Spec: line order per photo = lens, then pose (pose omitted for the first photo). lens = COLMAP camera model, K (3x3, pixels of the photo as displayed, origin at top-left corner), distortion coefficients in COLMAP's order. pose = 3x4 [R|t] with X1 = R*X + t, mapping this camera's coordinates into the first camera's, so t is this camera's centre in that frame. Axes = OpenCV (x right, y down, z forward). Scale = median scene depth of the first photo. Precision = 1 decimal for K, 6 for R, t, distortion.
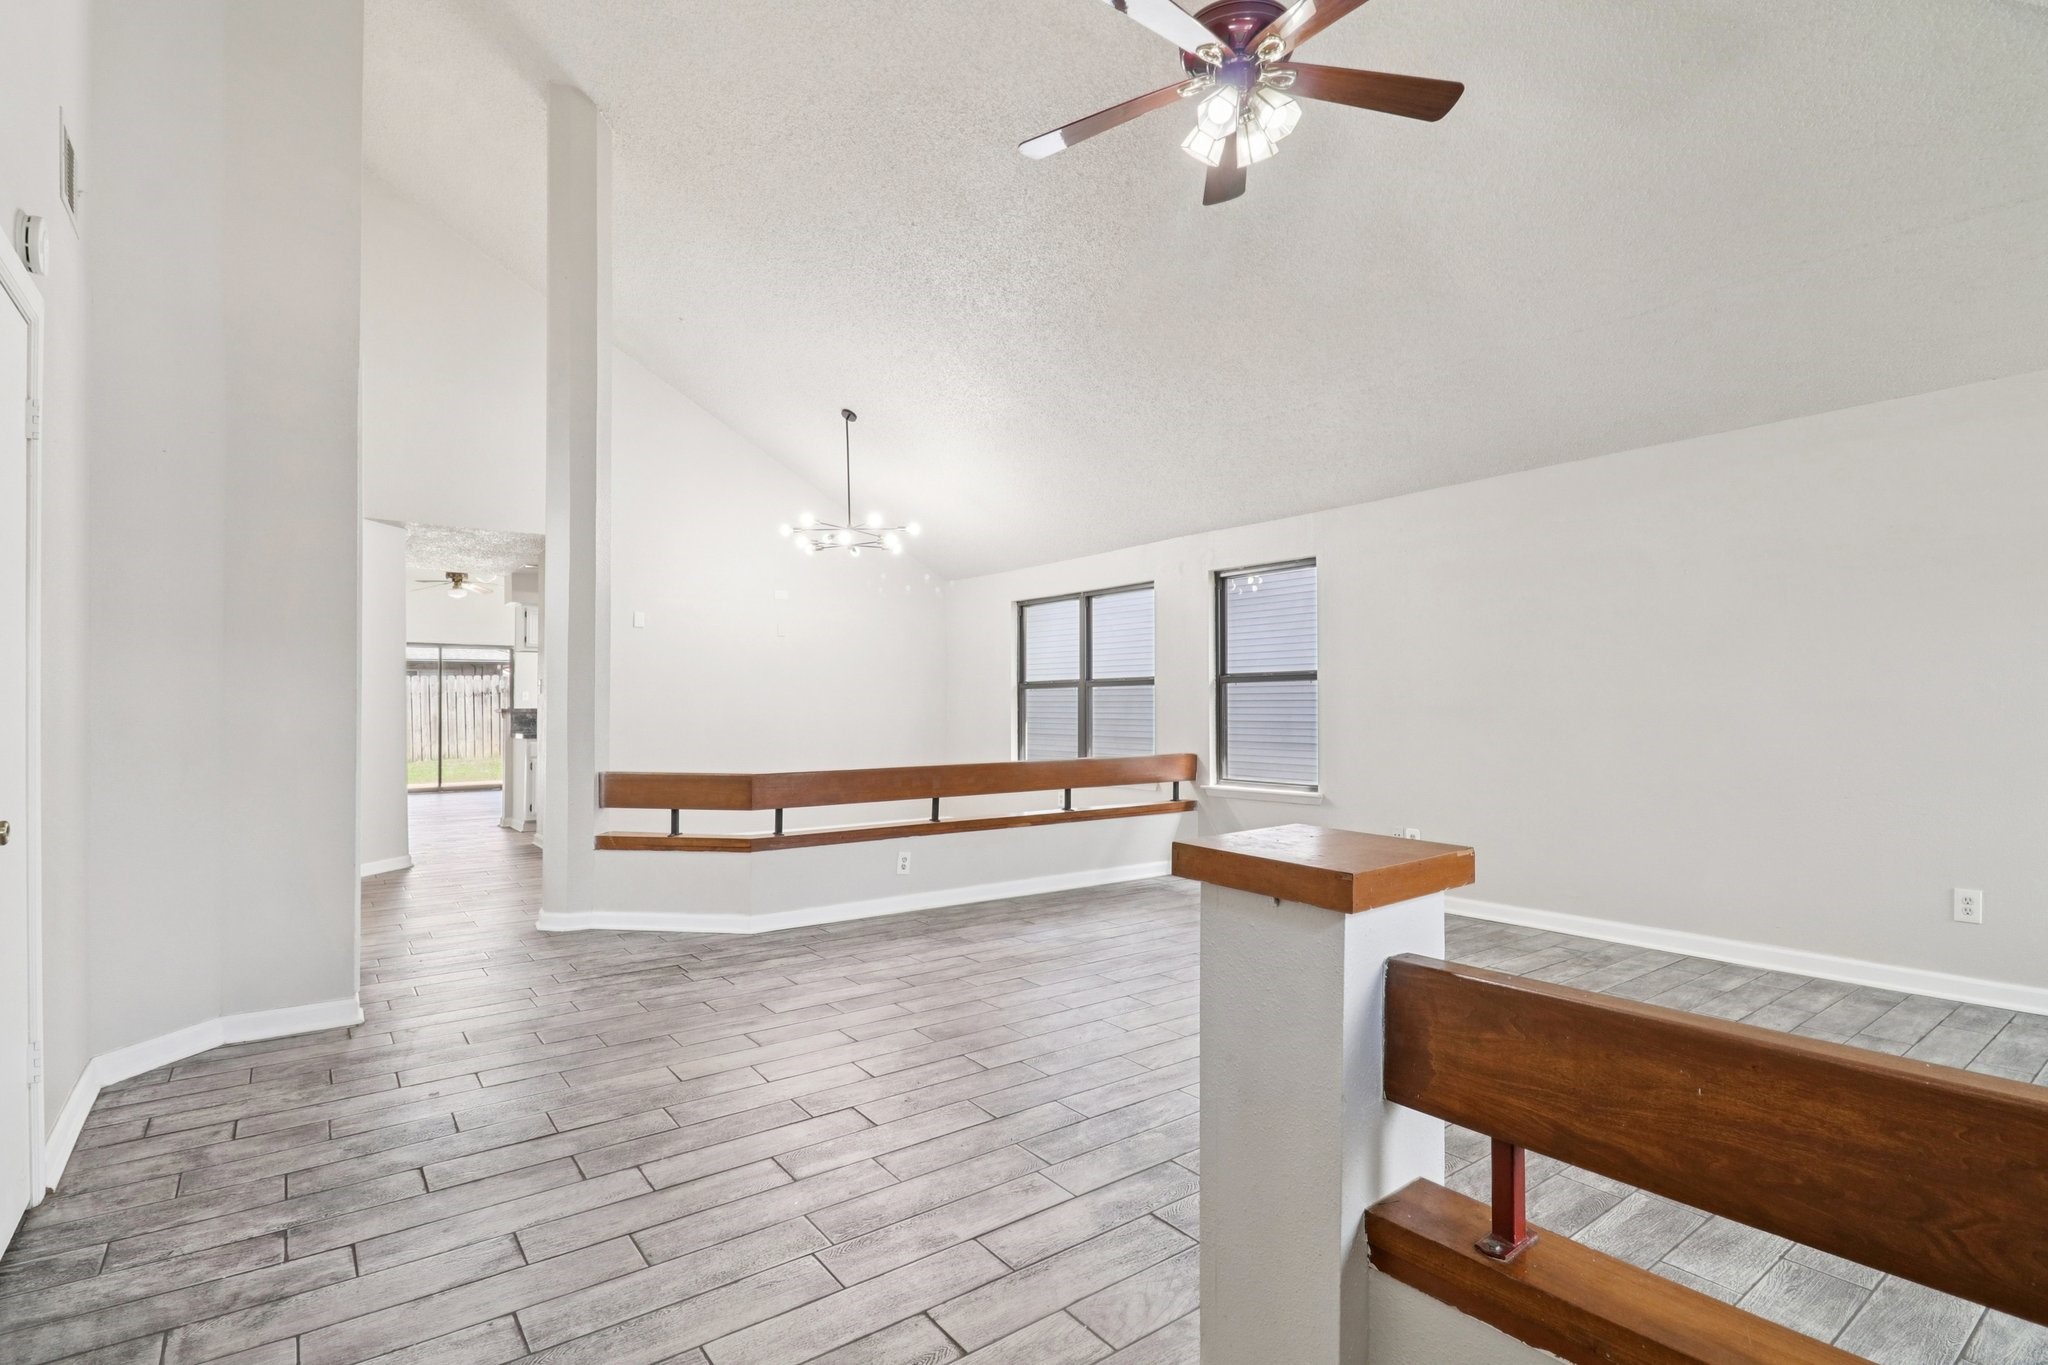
lens RADIAL K [[971.3, 0, 1016.0], [0, 971.3, 682.9], [0, 0, 1]] dist [-0.030516, -0.002048]
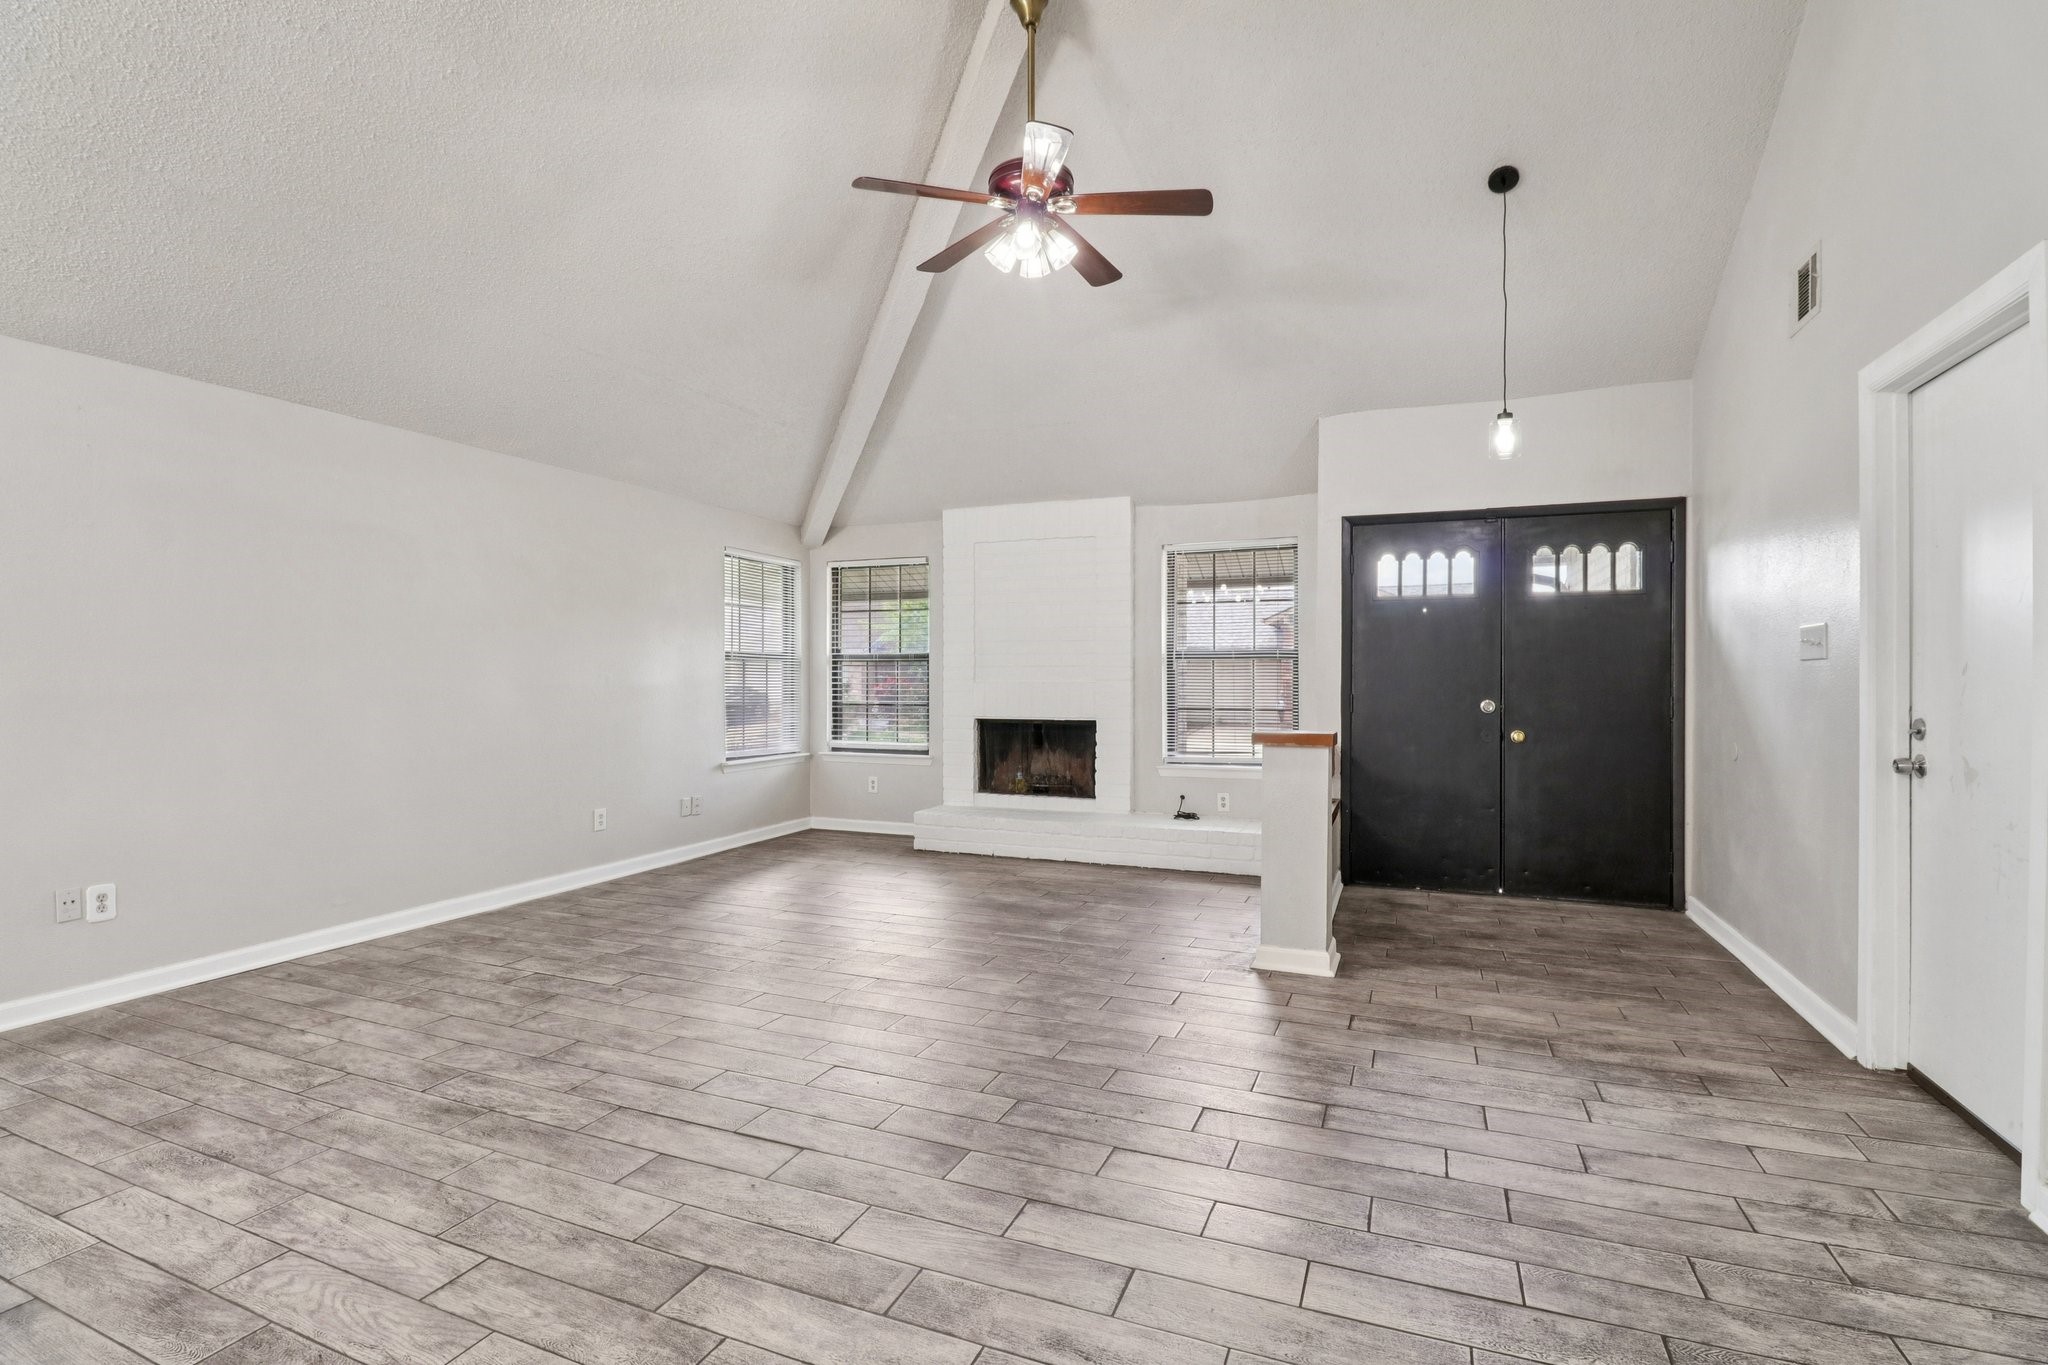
lens RADIAL K [[971.3, 0, 1016.3], [0, 971.3, 684.7], [0, 0, 1]] dist [-0.030516, -0.002048]
pose [[-0.508519, 0.000129, 0.861051, -1.006293], [-0.010364, 0.999927, -0.006271, 0.041987], [-0.860989, -0.012113, -0.508480, 1.885911]]
